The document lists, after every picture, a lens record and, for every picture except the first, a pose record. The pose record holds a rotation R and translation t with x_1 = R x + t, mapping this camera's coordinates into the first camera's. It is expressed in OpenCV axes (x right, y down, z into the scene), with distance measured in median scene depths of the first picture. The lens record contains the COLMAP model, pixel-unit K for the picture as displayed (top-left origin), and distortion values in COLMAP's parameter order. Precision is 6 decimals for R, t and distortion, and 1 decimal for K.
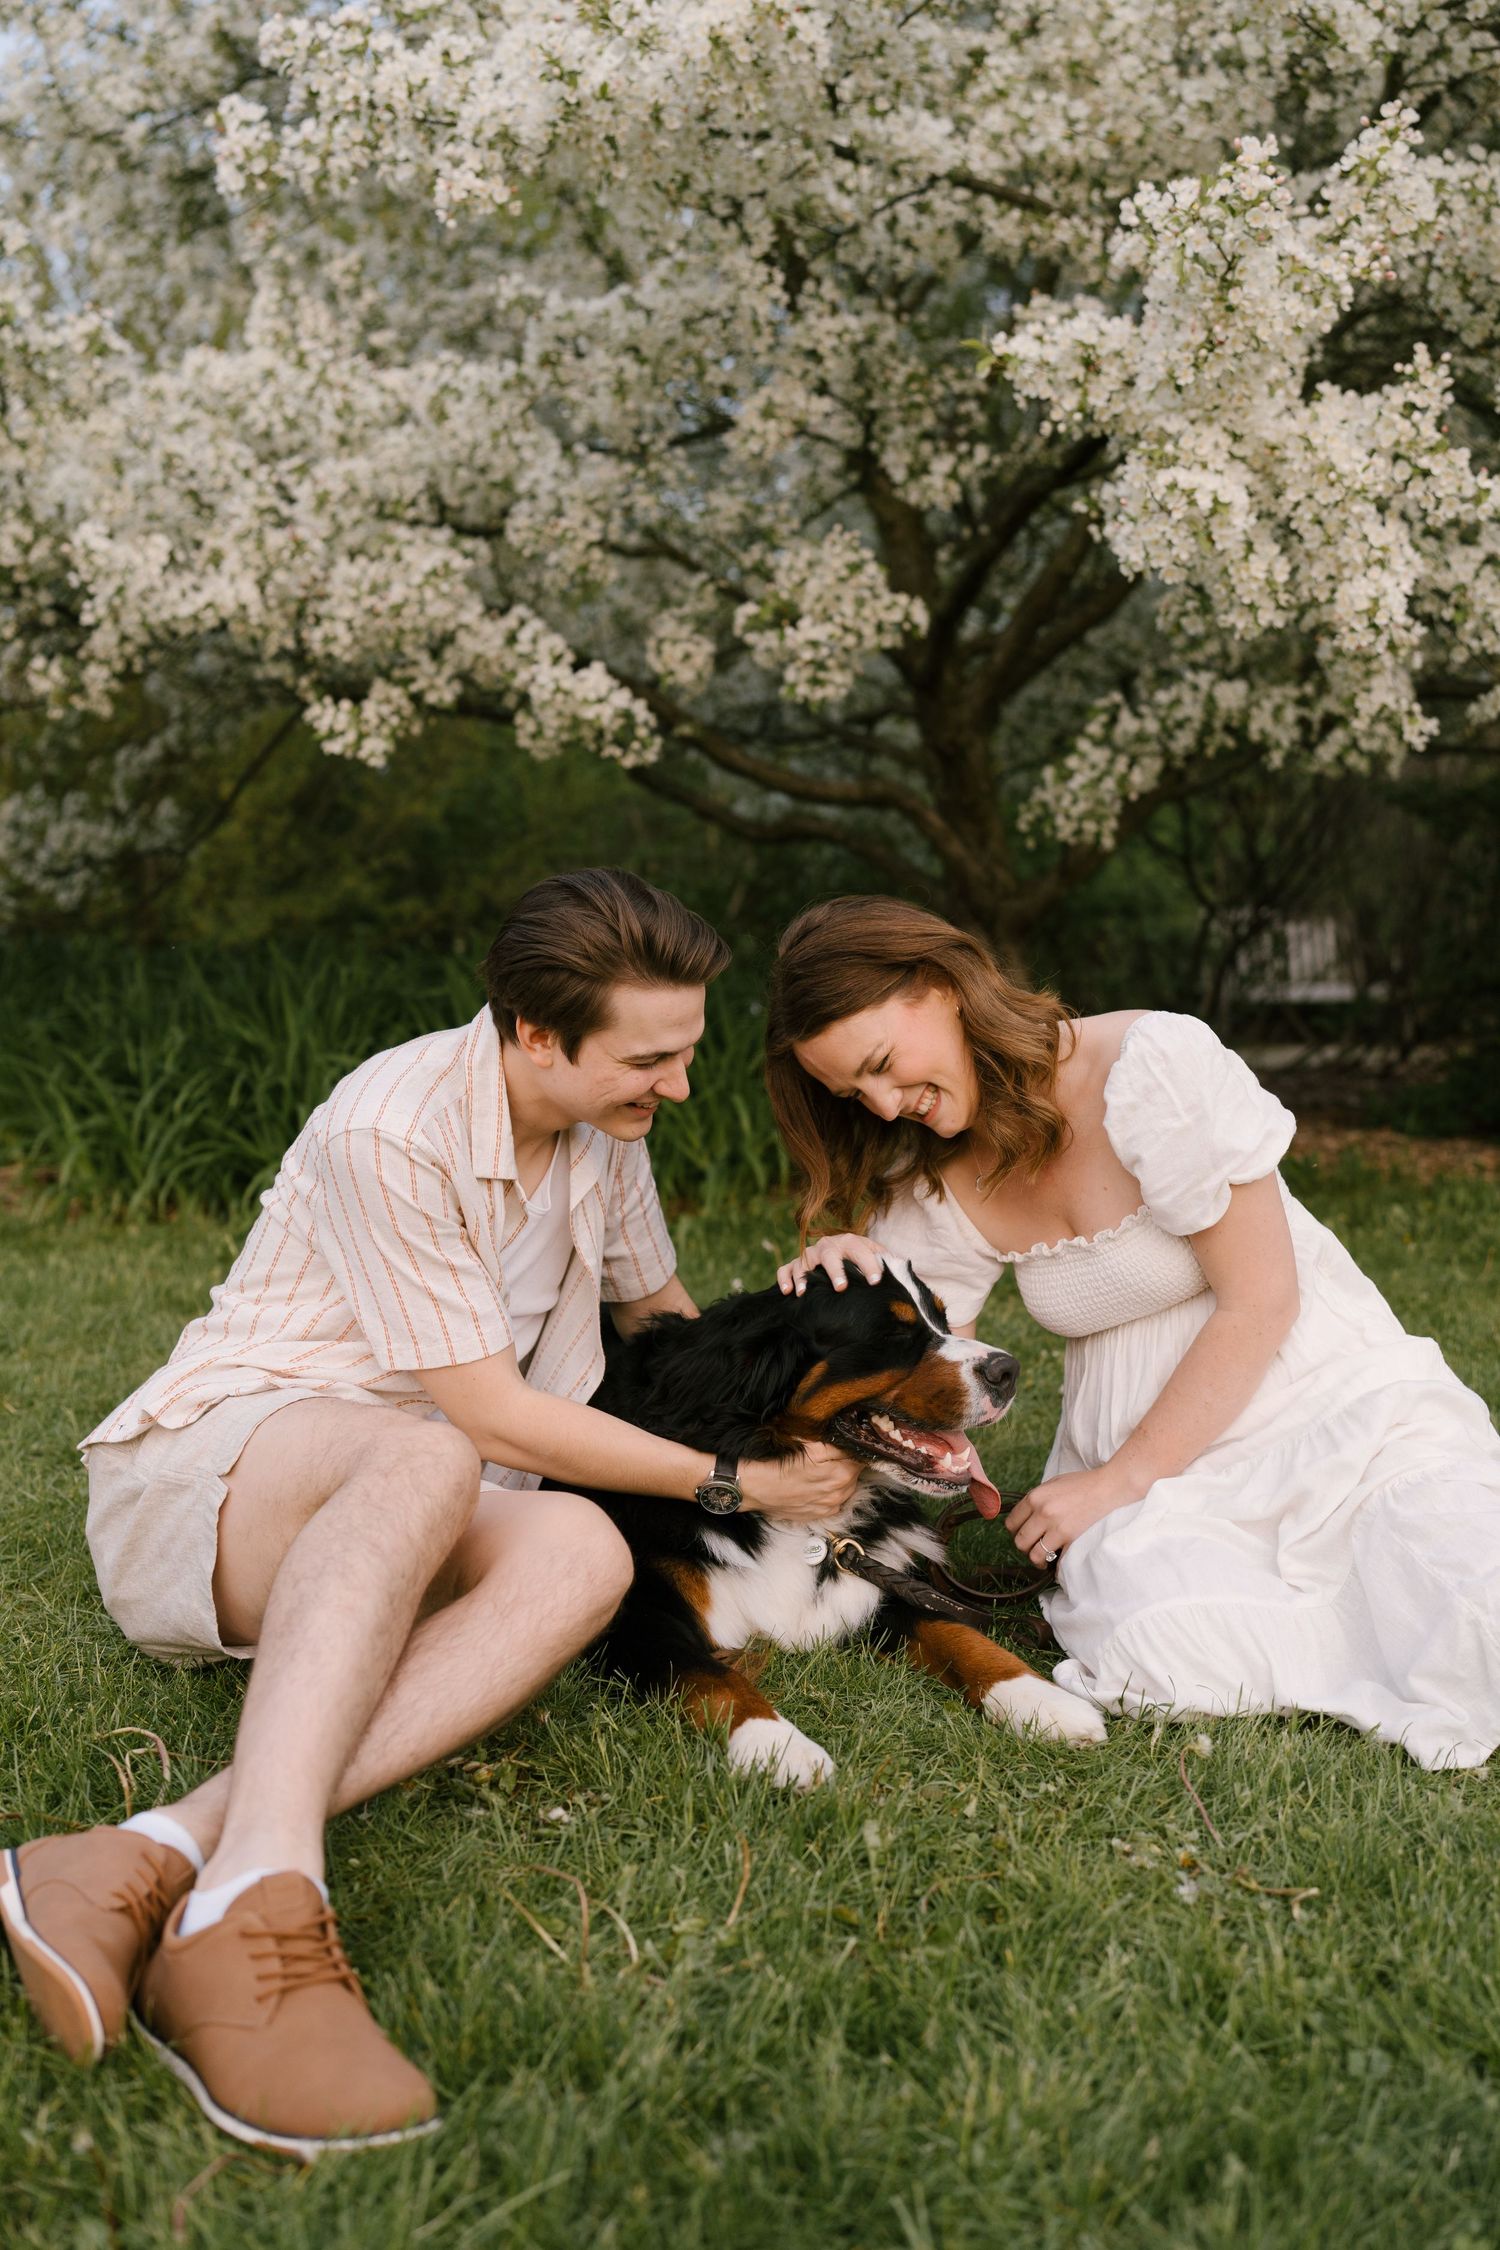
lens RADIAL K [[2061.4, 0, 758.5], [0, 2061.4, 1147.4], [0, 0, 1]] dist [-0.000795, -0.005895]
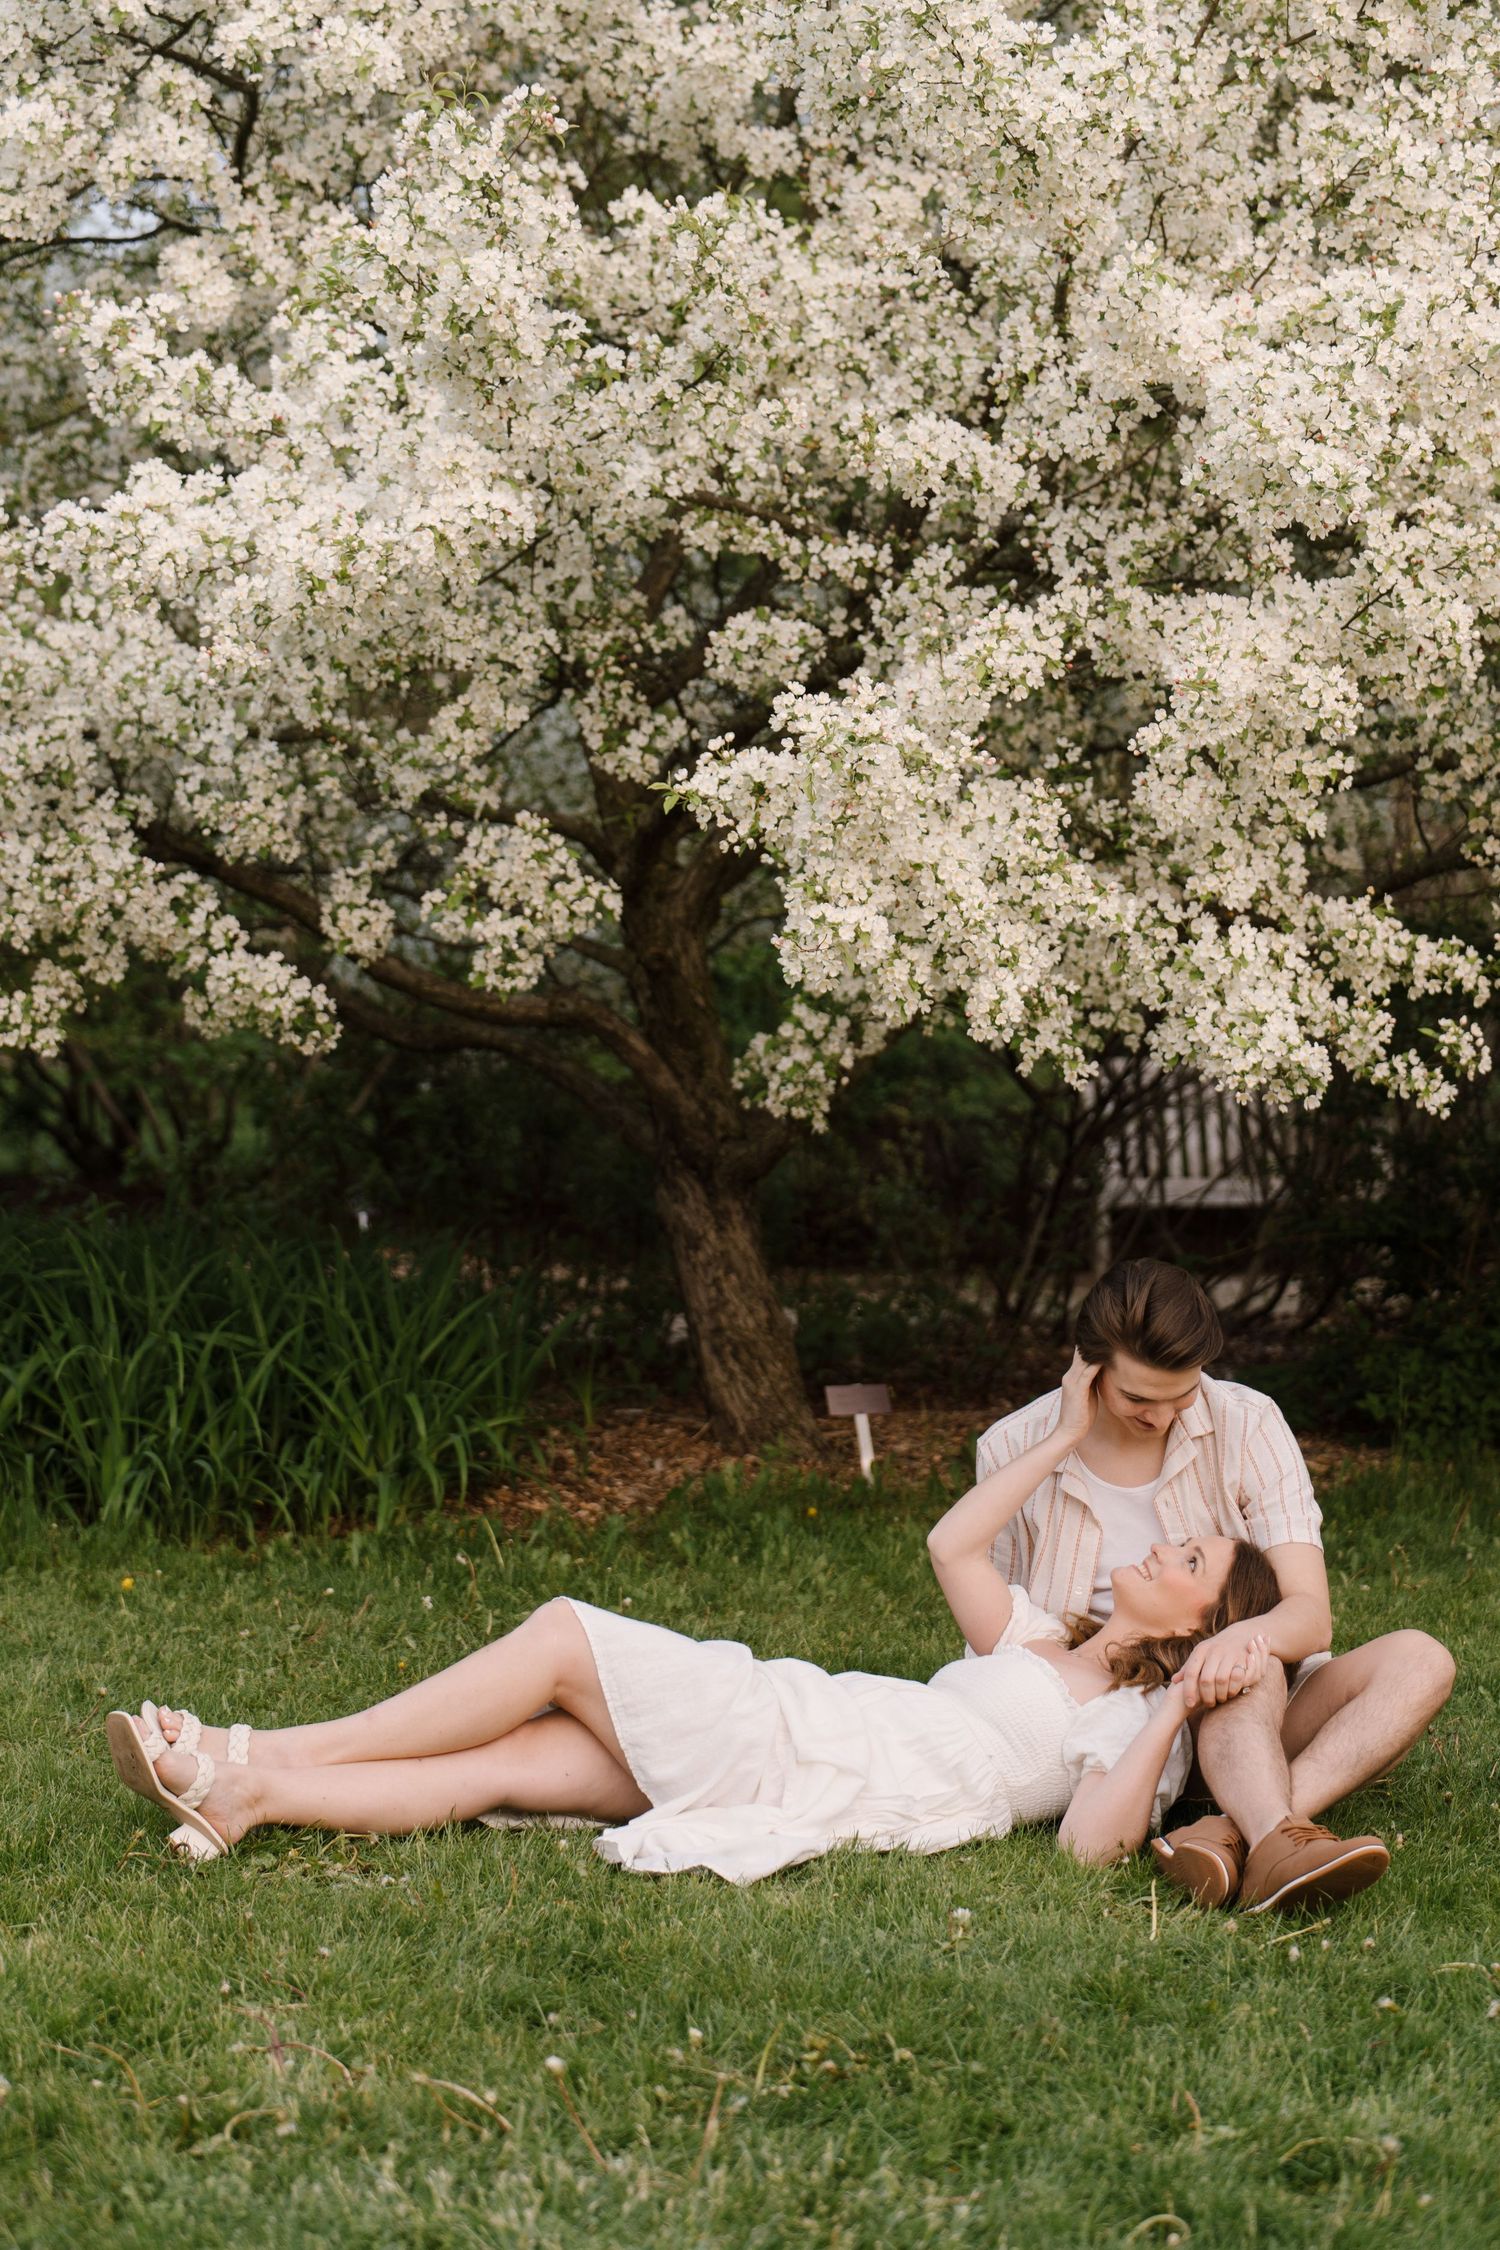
lens RADIAL K [[4925.8, 0, 606.3], [0, 4925.8, 1127.0], [0, 0, 1]] dist [-0.340768, 4.675824]
pose [[0.997349, 0.007312, 0.072392, -0.093057], [-0.003258, 0.998428, -0.055959, -0.026384], [-0.072687, 0.055575, 0.995805, -1.295575]]
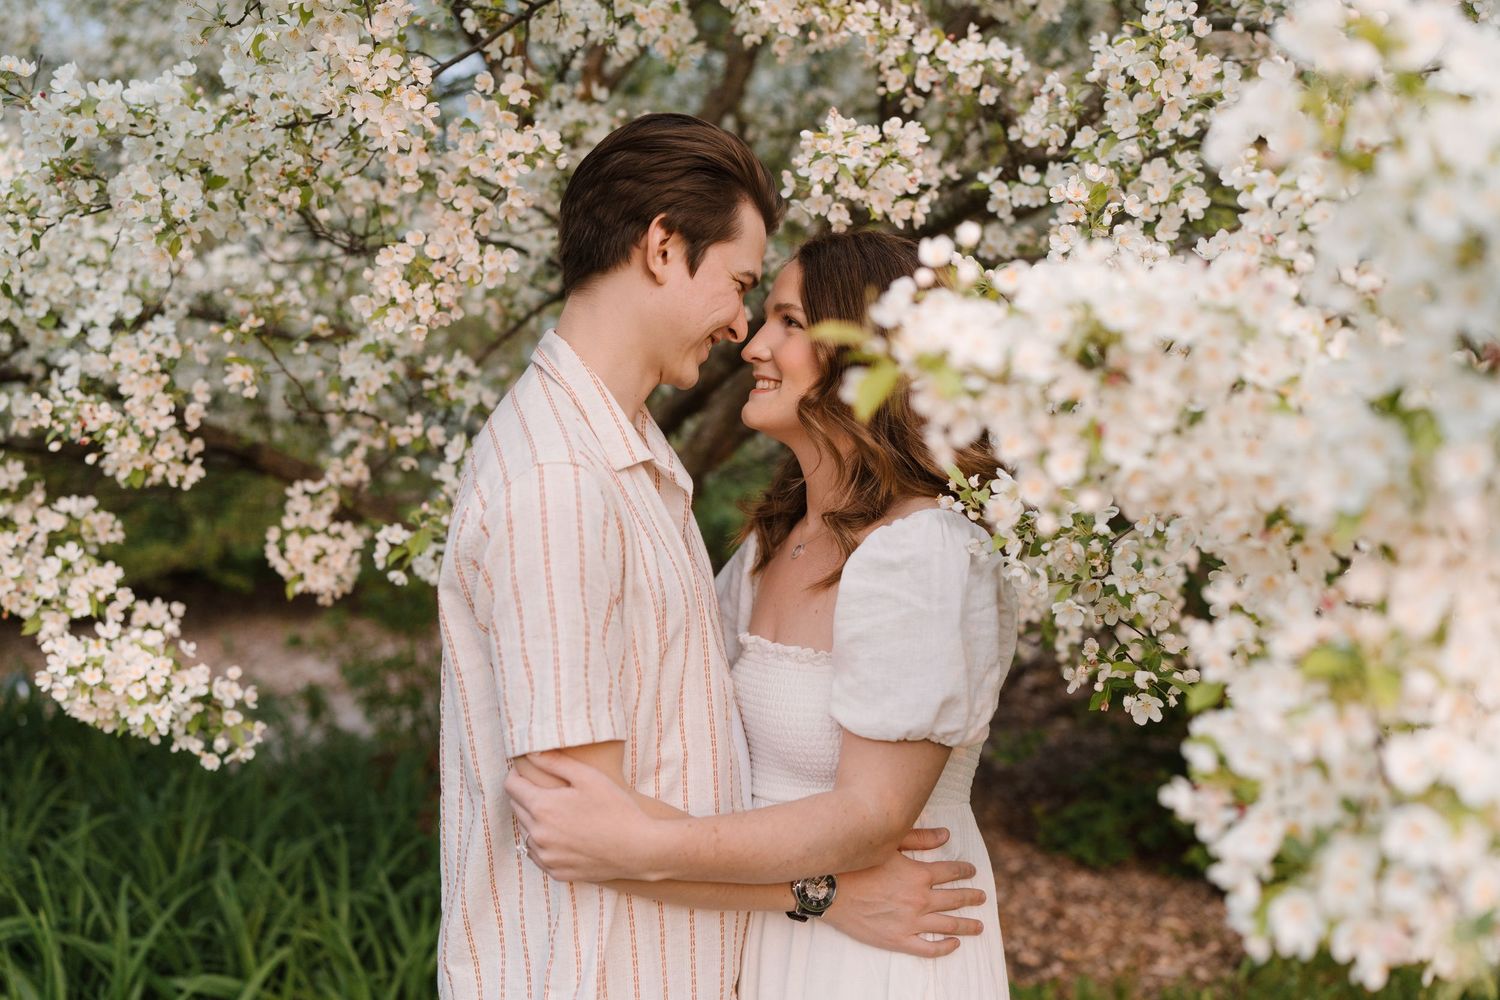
lens RADIAL K [[1374.3, 0, 692.4], [0, 1374.3, 521.0], [0, 0, 1]] dist [-0.000795, -0.005895]
pose [[0.989167, 0.004062, 0.146736, 0.025317], [0.001913, 0.999176, -0.040552, -0.249228], [-0.146780, 0.040393, 0.988344, 0.541467]]
